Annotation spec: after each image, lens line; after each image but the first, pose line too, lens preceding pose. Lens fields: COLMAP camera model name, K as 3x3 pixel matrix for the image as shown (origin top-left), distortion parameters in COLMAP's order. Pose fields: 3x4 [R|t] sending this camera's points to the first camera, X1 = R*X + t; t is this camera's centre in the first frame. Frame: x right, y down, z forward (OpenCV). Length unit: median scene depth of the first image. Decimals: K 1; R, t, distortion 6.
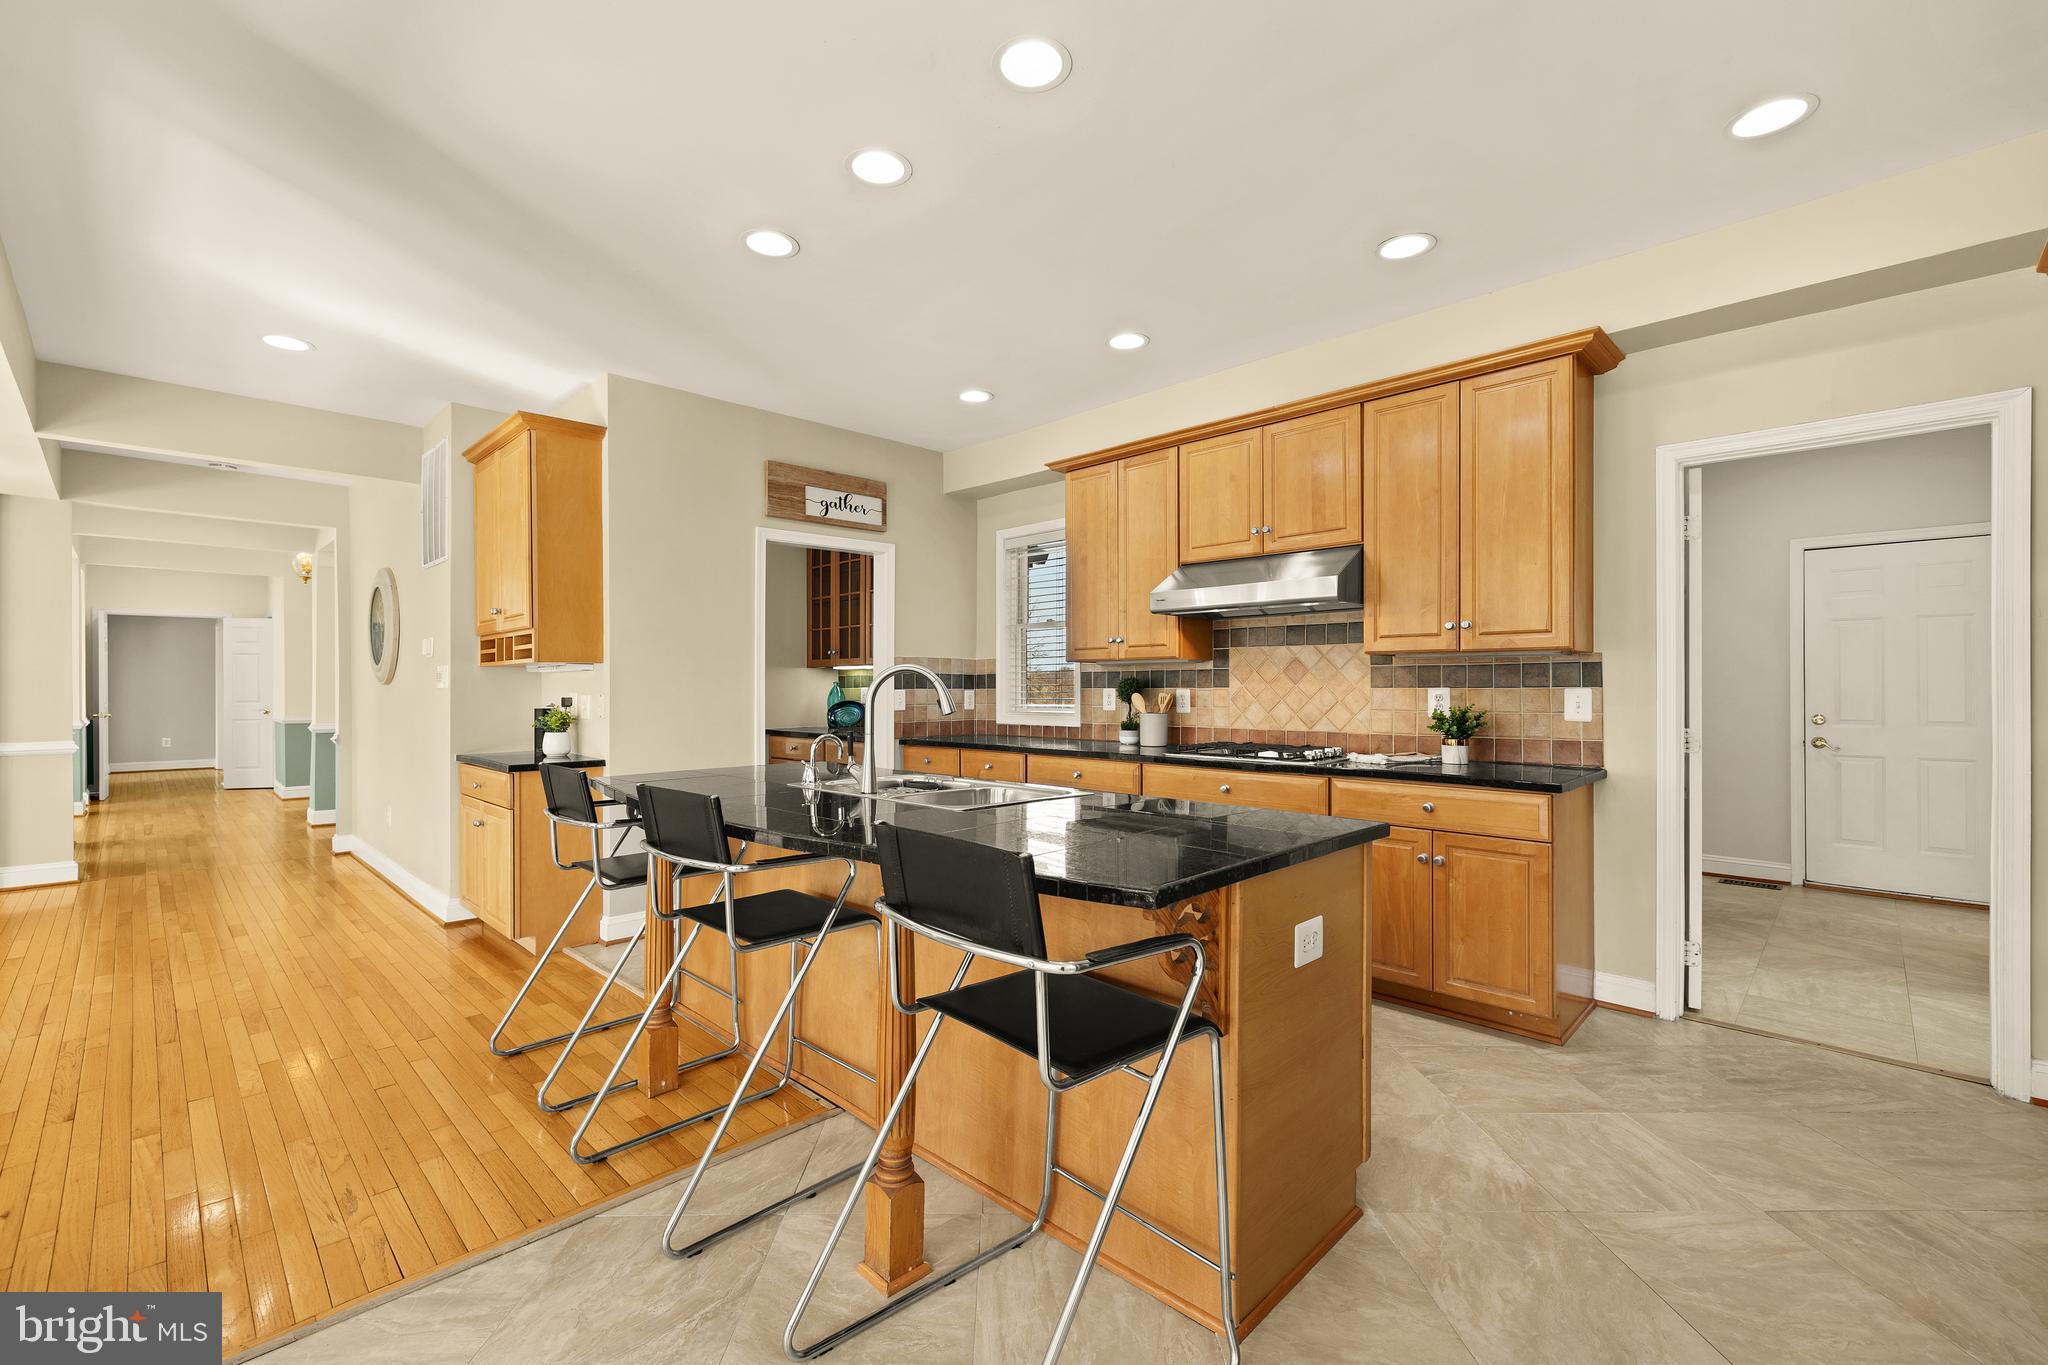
lens RADIAL K [[860.5, 0, 1026.8], [0, 860.5, 687.6], [0, 0, 1]] dist [0.002721, -0.000233]
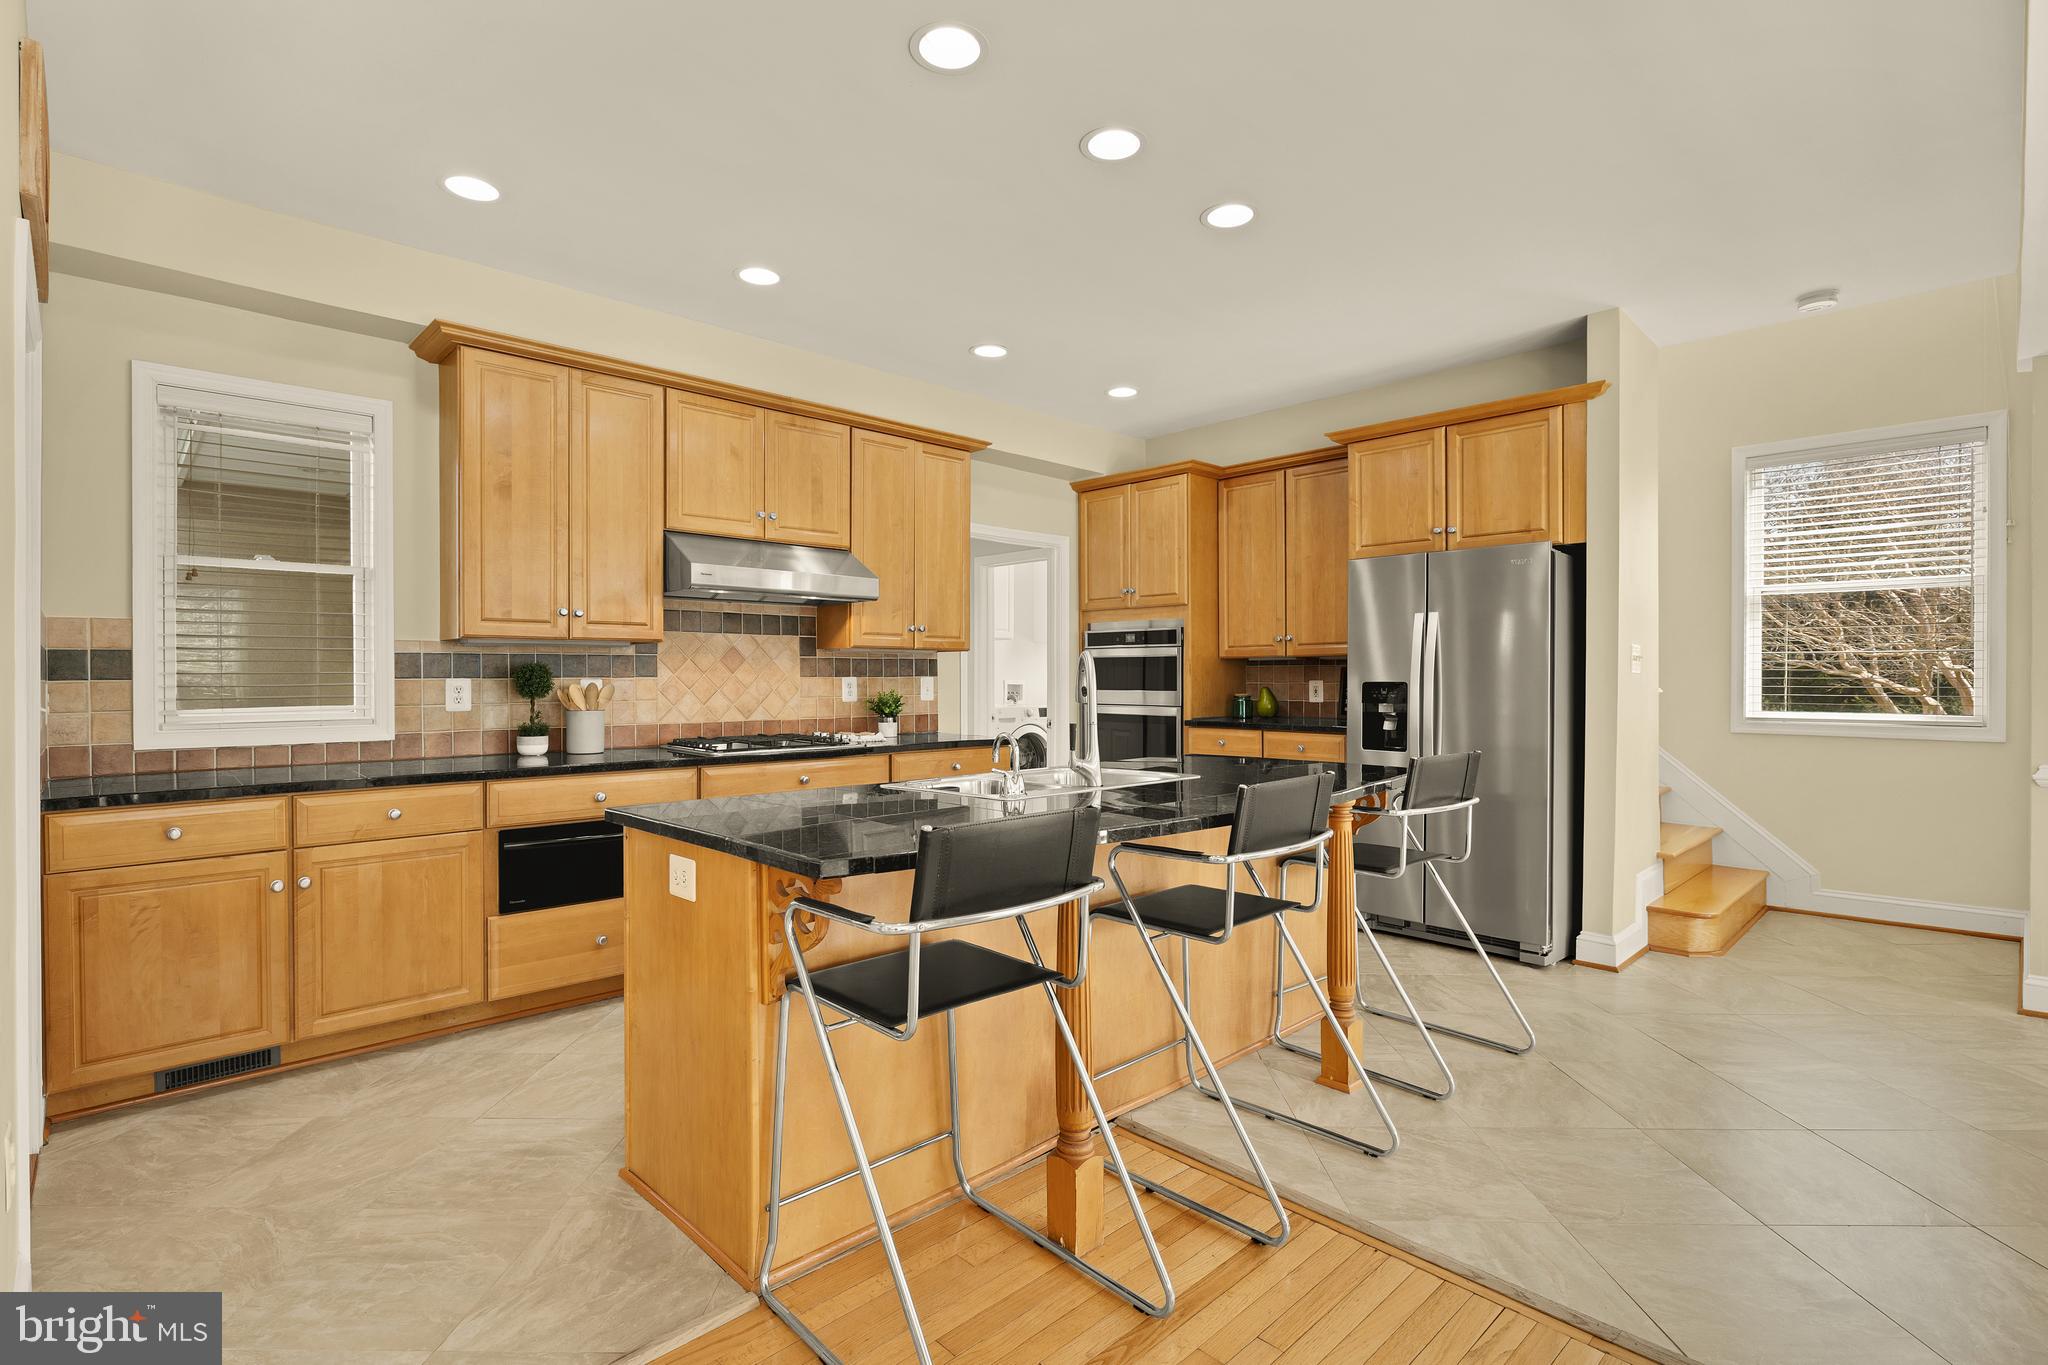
lens RADIAL K [[957.7, 0, 1023.8], [0, 957.7, 675.2], [0, 0, 1]] dist [0.000828, 0.000100]
pose [[0.037386, 0.002152, 0.999299, -0.766678], [0.000989, 0.999997, -0.002191, 0.000738], [-0.999300, 0.001070, 0.037384, 0.636910]]
